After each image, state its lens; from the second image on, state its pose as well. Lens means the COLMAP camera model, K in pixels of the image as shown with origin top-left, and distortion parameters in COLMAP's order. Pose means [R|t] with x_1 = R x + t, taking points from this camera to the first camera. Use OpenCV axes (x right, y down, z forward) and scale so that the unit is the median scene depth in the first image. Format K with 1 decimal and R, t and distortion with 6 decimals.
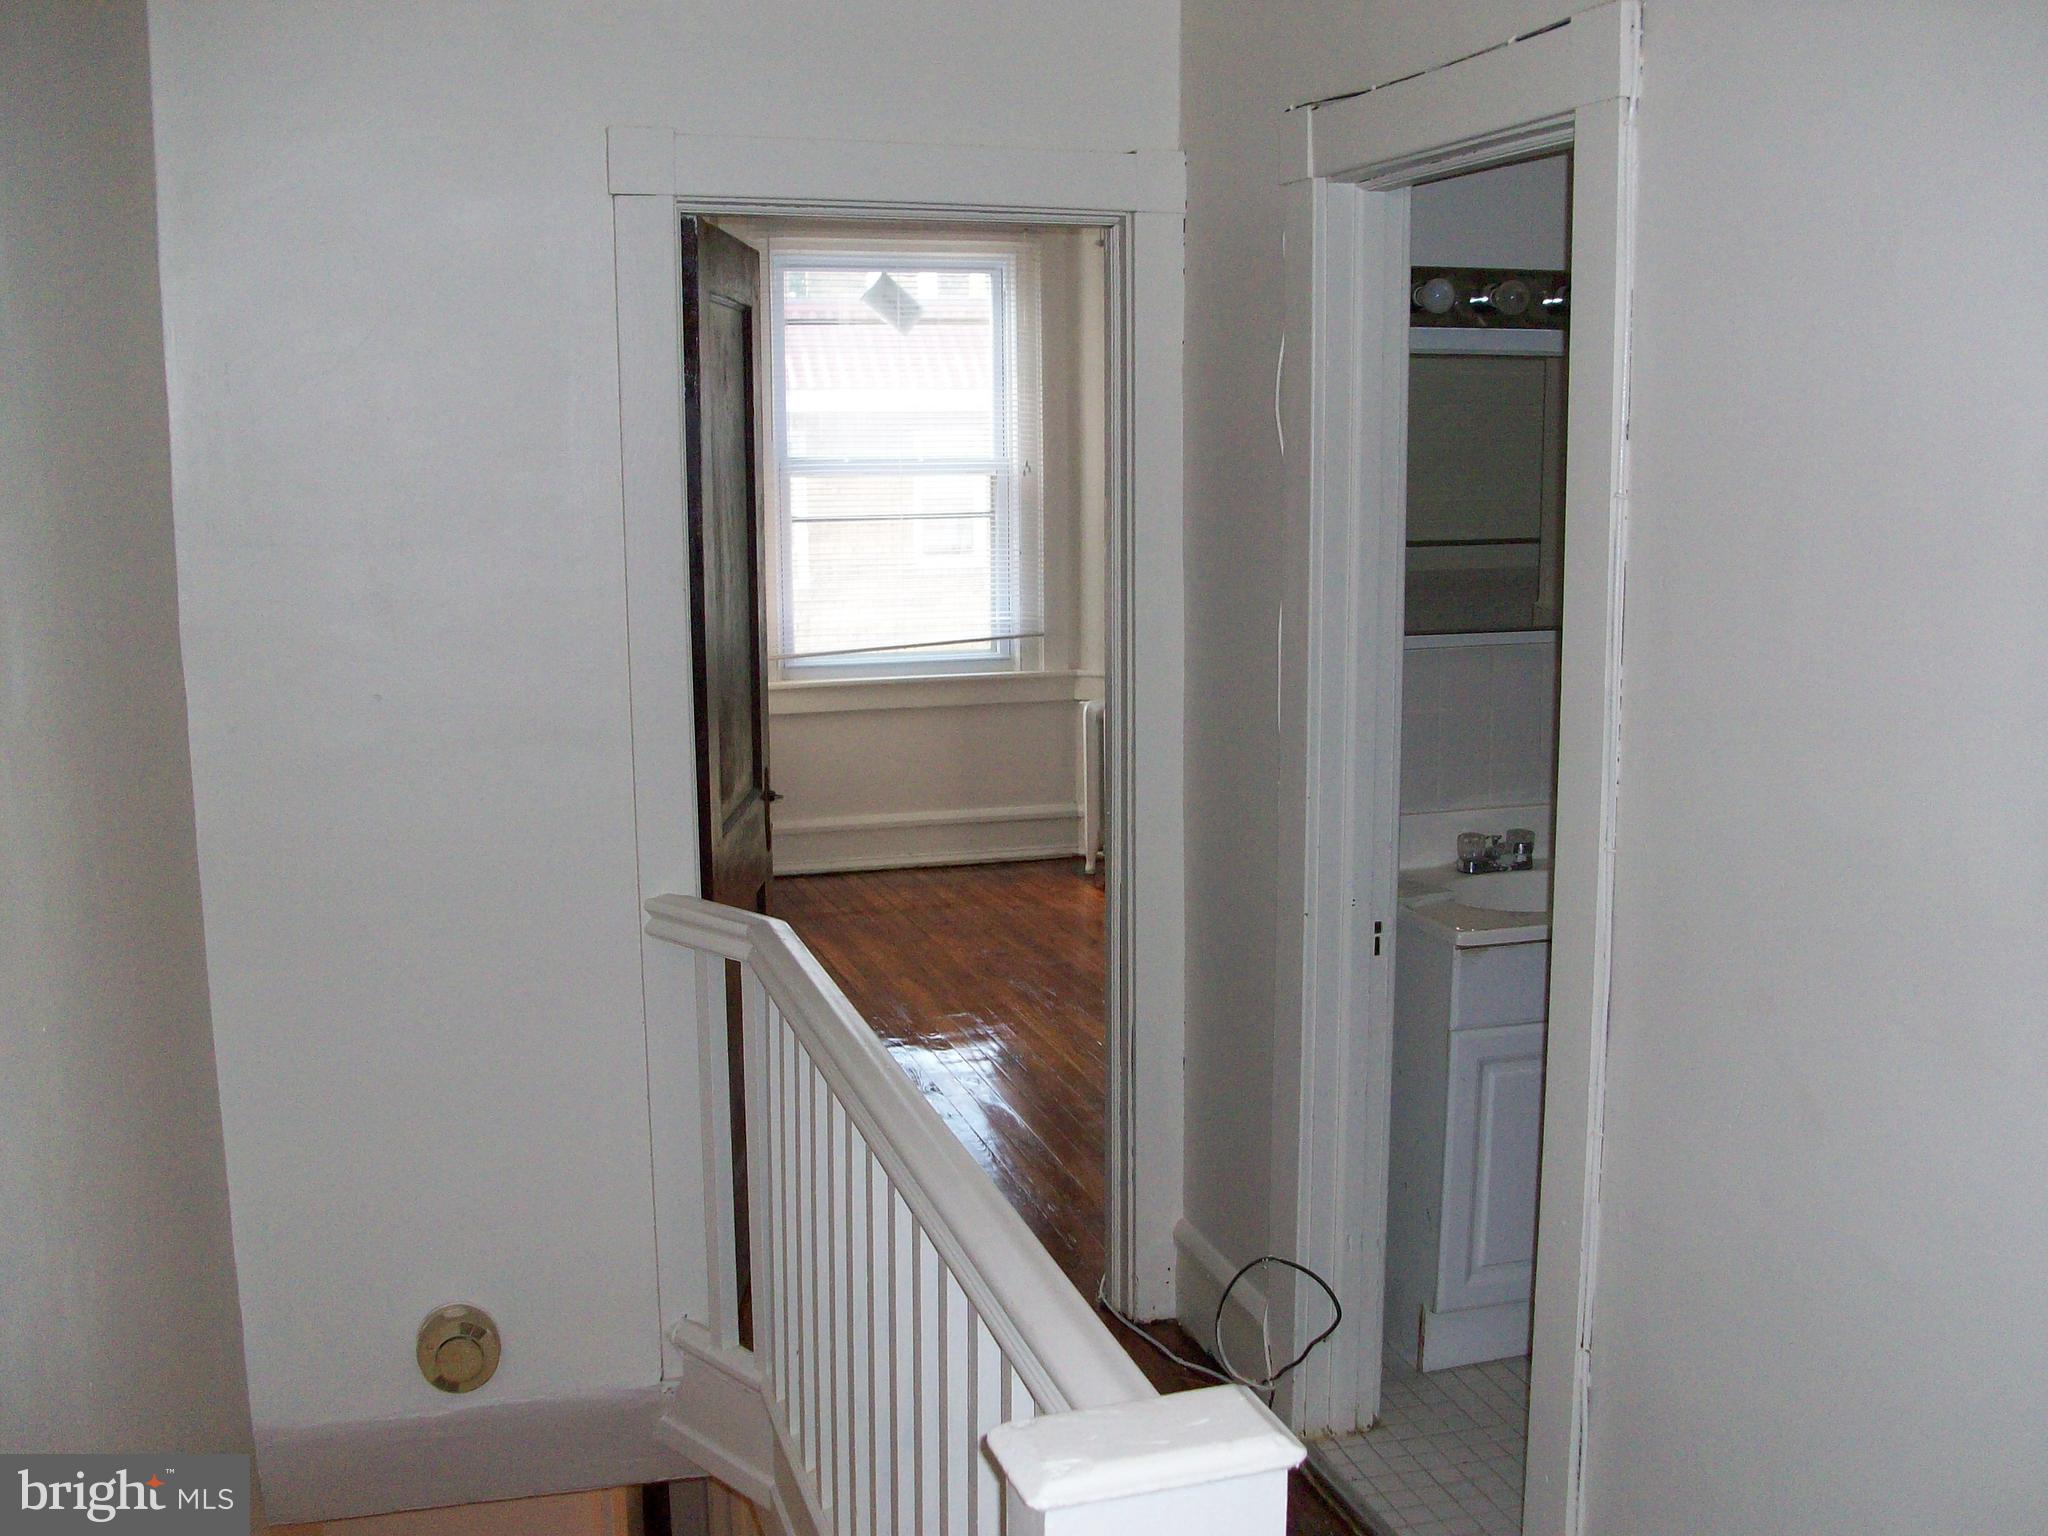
lens RADIAL K [[2099.1, 0, 1029.4], [0, 2099.1, 800.9], [0, 0, 1]] dist [-0.153810, 0.092835]
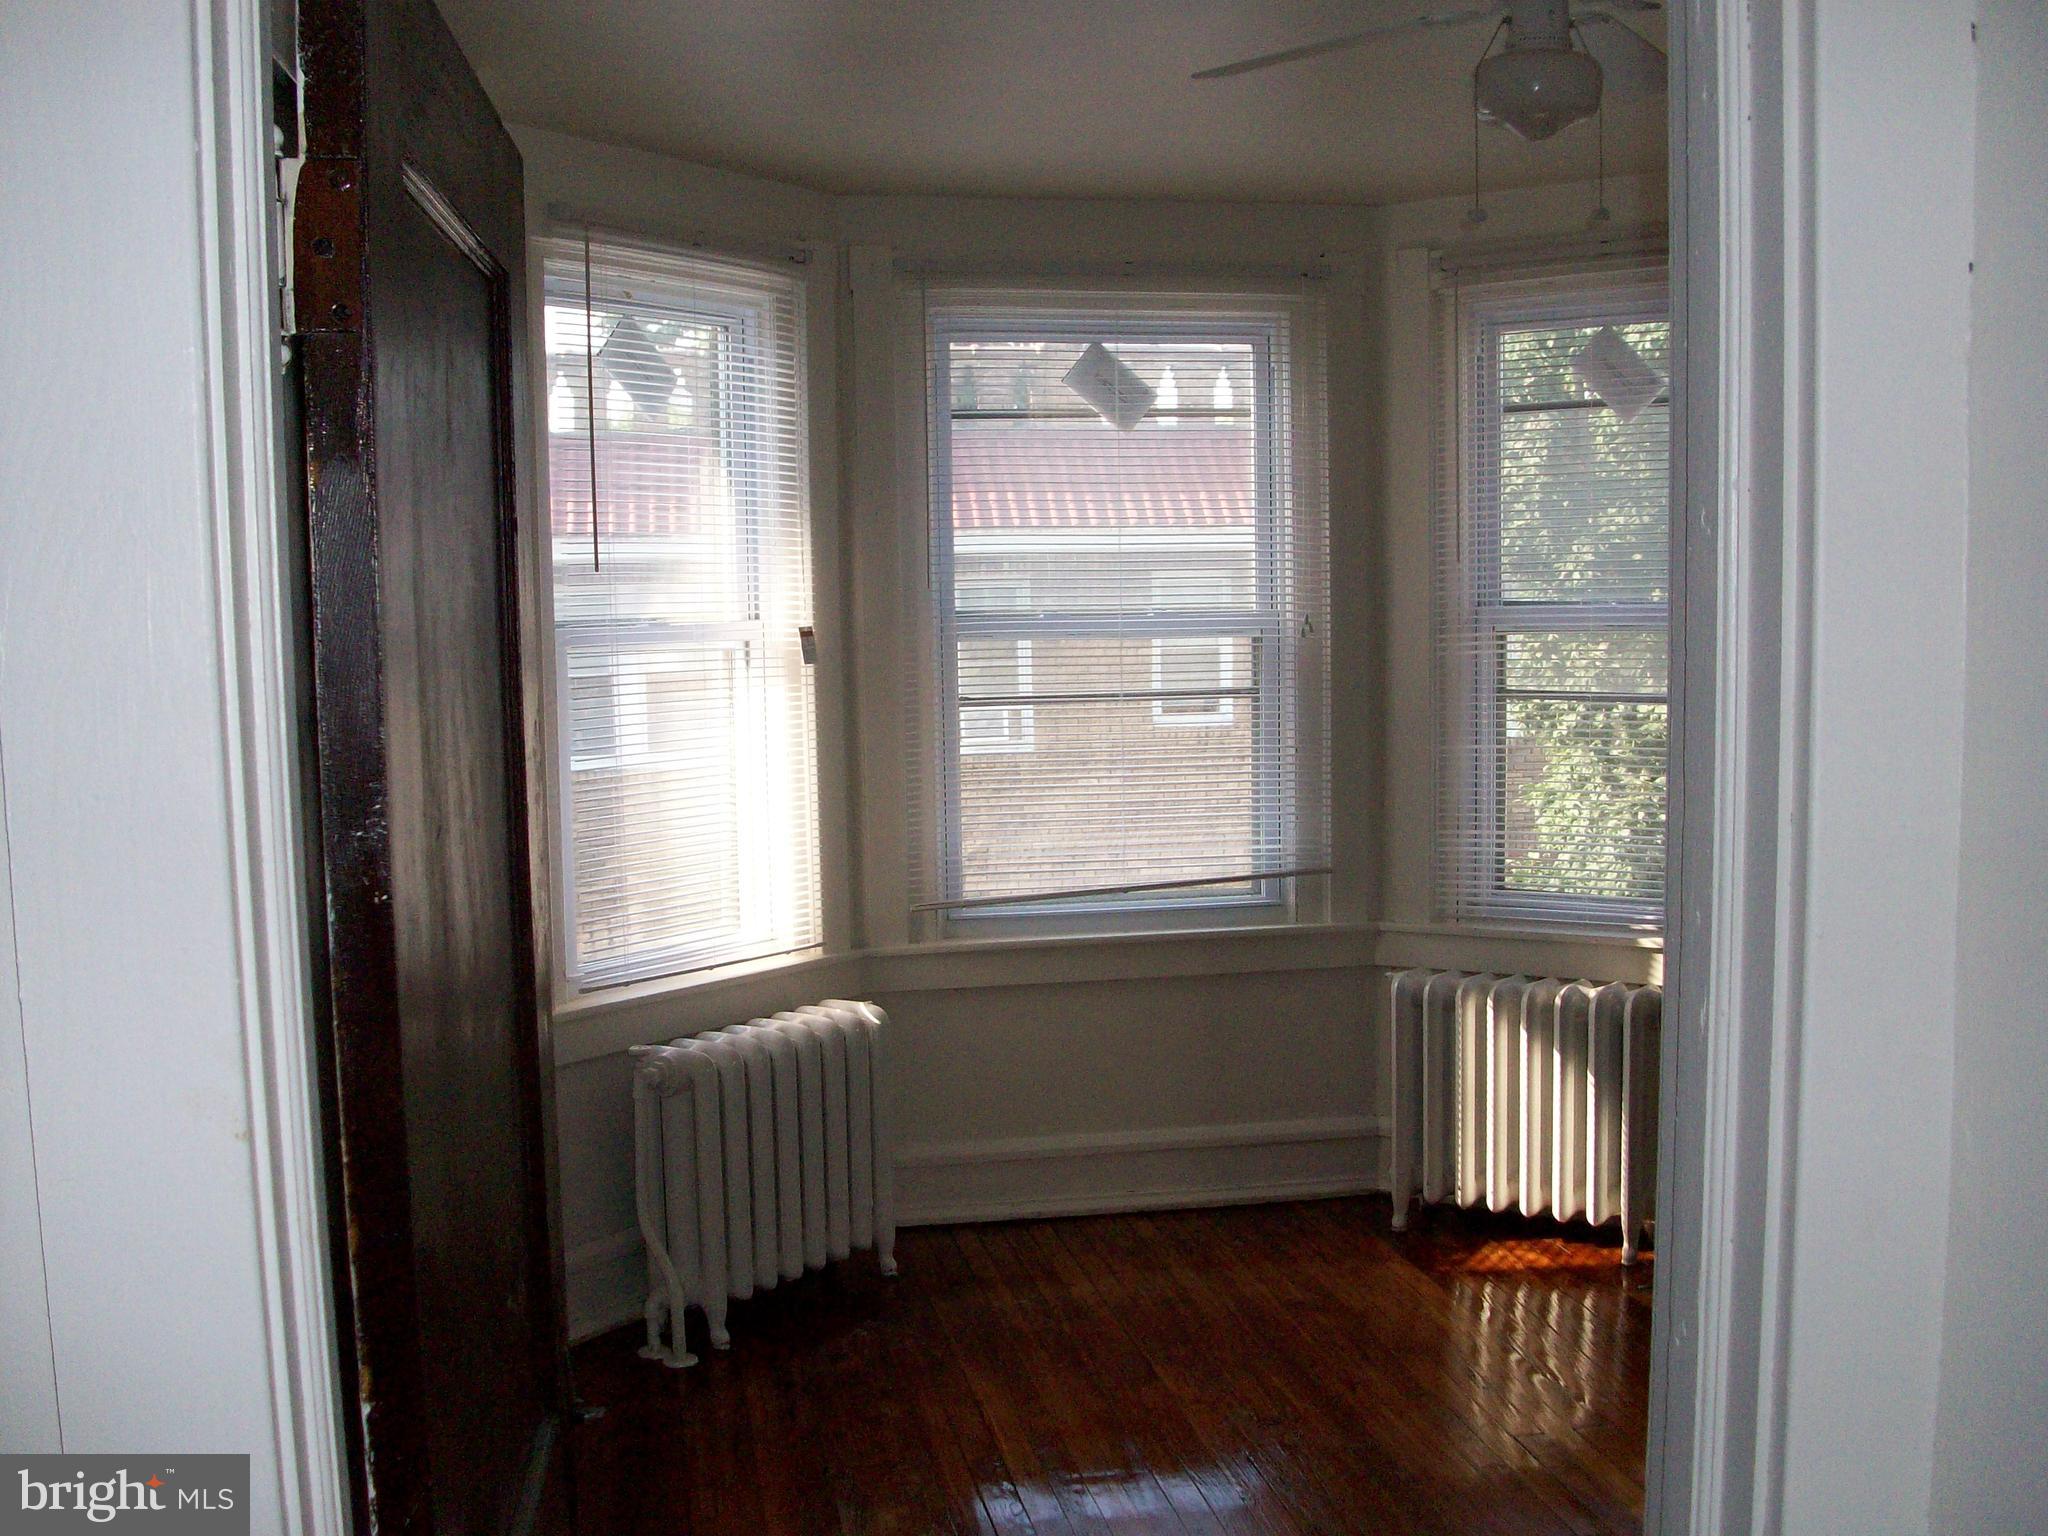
lens RADIAL K [[2099.1, 0, 1029.4], [0, 2099.1, 800.9], [0, 0, 1]] dist [-0.153810, 0.092835]
pose [[0.993167, 0.000863, -0.116698, -0.011291], [-0.009253, 0.997407, -0.071374, -0.054016], [0.116334, 0.071966, 0.990599, 0.325873]]
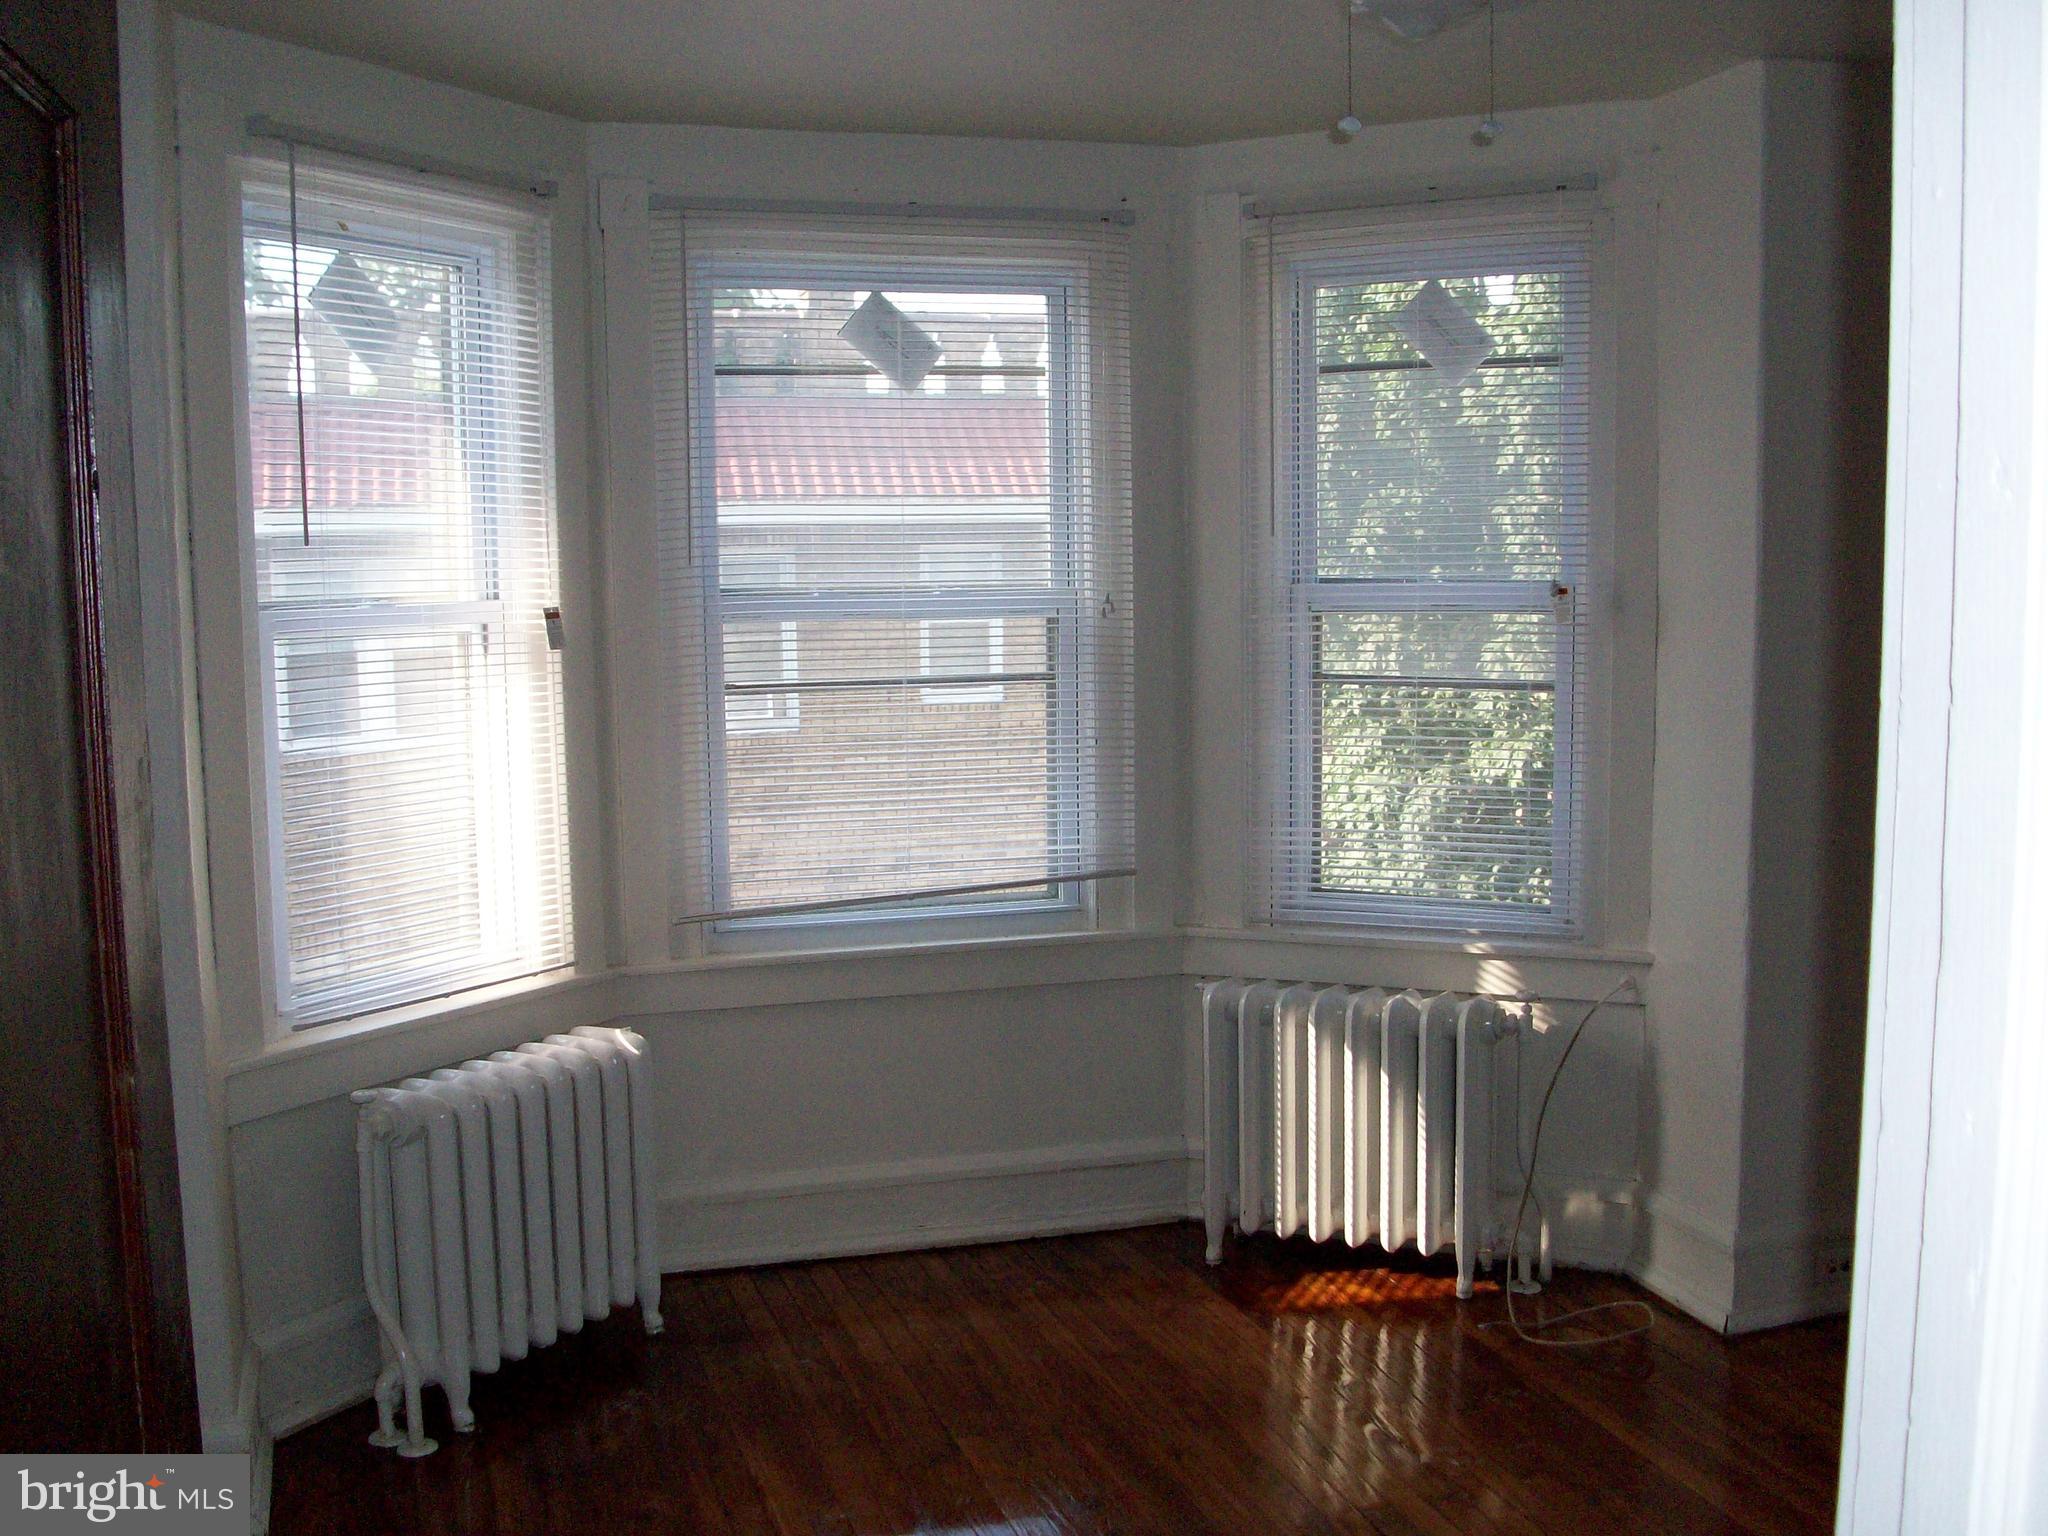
lens RADIAL K [[2099.1, 0, 1029.4], [0, 2099.1, 800.9], [0, 0, 1]] dist [-0.153810, 0.092835]
pose [[0.999975, -0.005908, -0.003770, -0.022390], [0.005678, 0.998283, -0.058296, -0.066031], [0.004108, 0.058273, 0.998292, 0.387854]]
